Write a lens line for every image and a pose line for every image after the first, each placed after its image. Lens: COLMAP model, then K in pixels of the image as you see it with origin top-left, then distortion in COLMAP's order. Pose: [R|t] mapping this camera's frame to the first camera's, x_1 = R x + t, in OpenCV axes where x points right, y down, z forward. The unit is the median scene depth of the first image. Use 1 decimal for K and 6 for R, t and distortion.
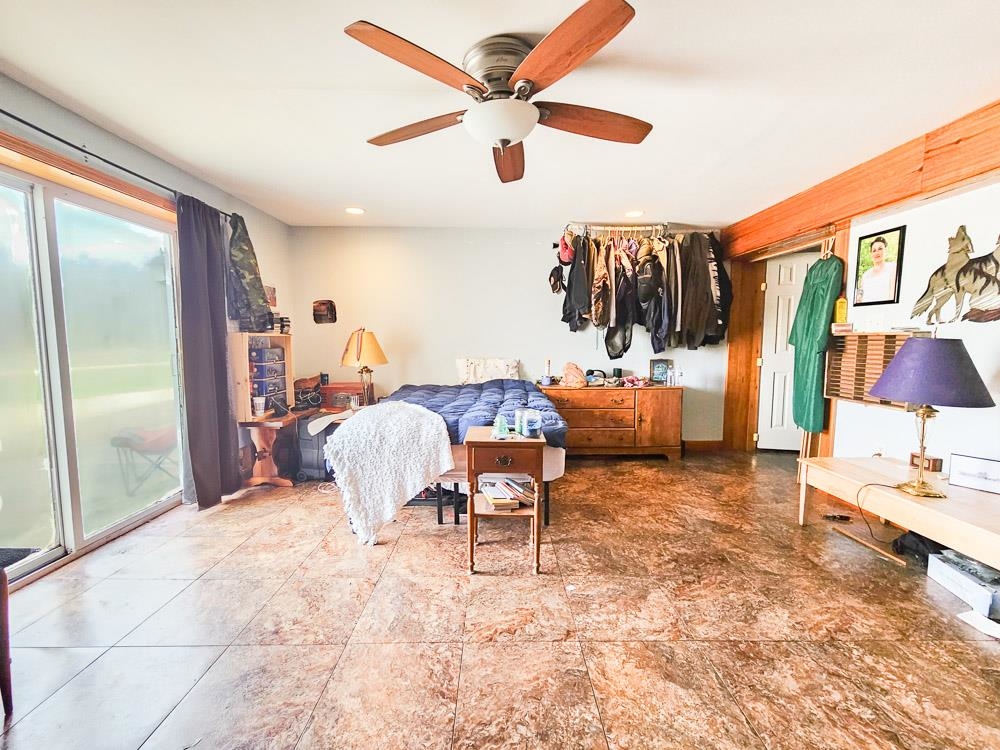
lens RADIAL K [[412.3, 0, 498.5], [0, 412.3, 373.9], [0, 0, 1]] dist [-0.001141, -0.000230]
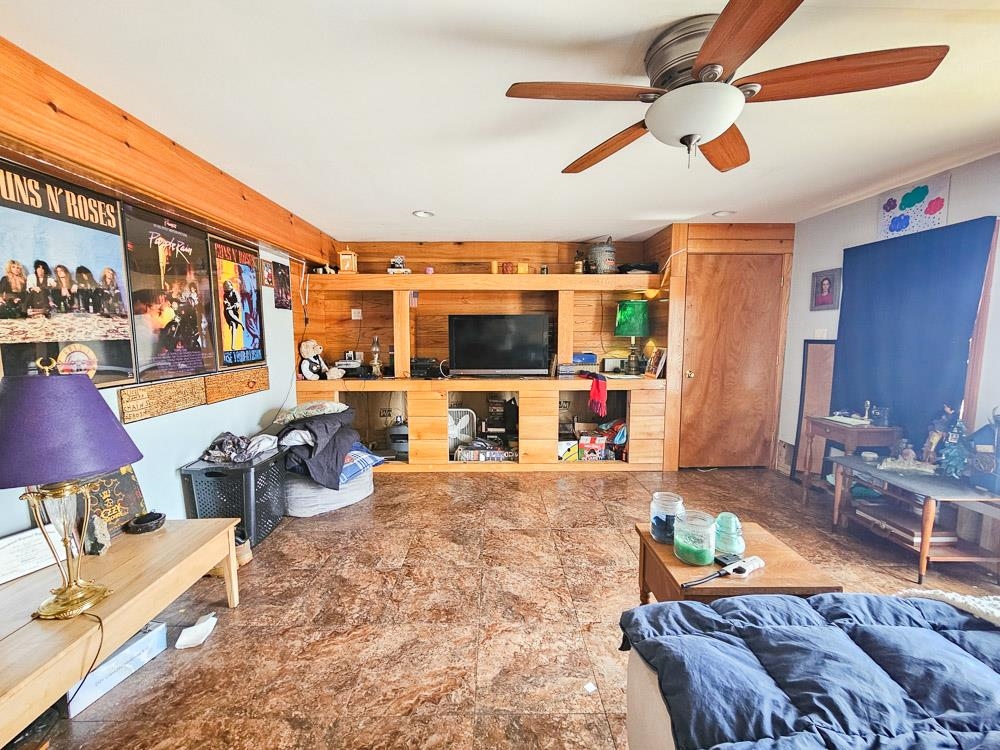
lens RADIAL K [[412.3, 0, 498.5], [0, 412.3, 373.9], [0, 0, 1]] dist [-0.001141, -0.000230]
pose [[-0.999969, 0.000650, -0.007903, 0.250517], [-0.000758, 0.984241, 0.176828, -0.145641], [0.007893, 0.176829, -0.984210, 1.173448]]
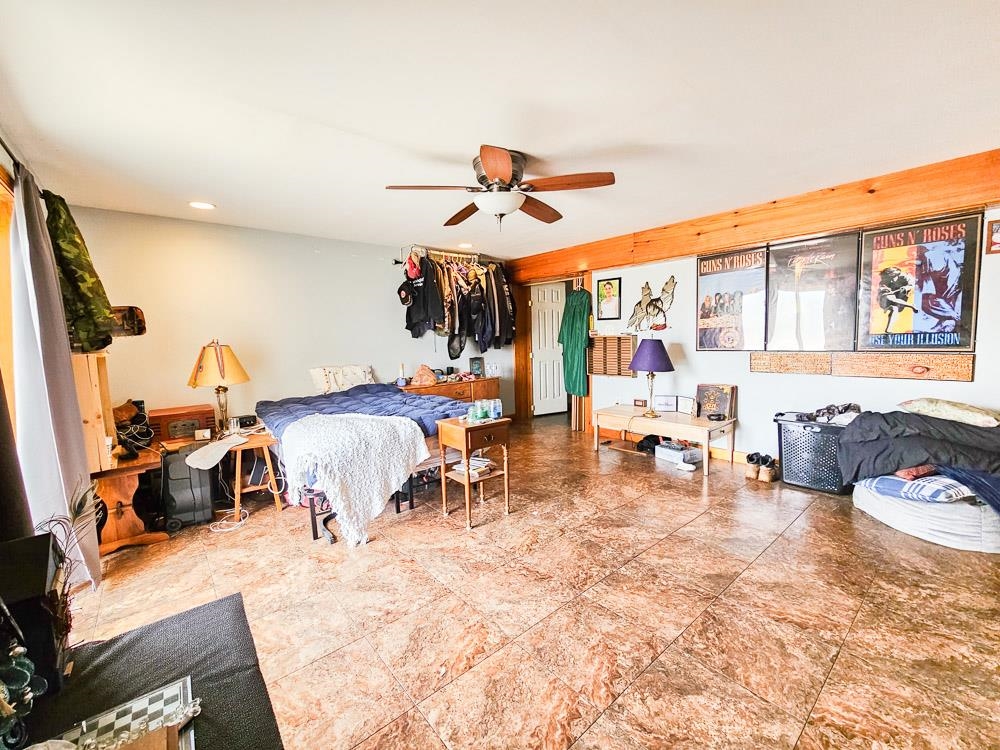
lens RADIAL K [[412.3, 0, 498.5], [0, 412.3, 373.9], [0, 0, 1]] dist [-0.001141, -0.000230]
pose [[0.769540, -0.082772, 0.633212, -0.588558], [0.081381, 0.996191, 0.031317, -0.029891], [-0.633392, 0.027432, 0.773345, -0.062728]]
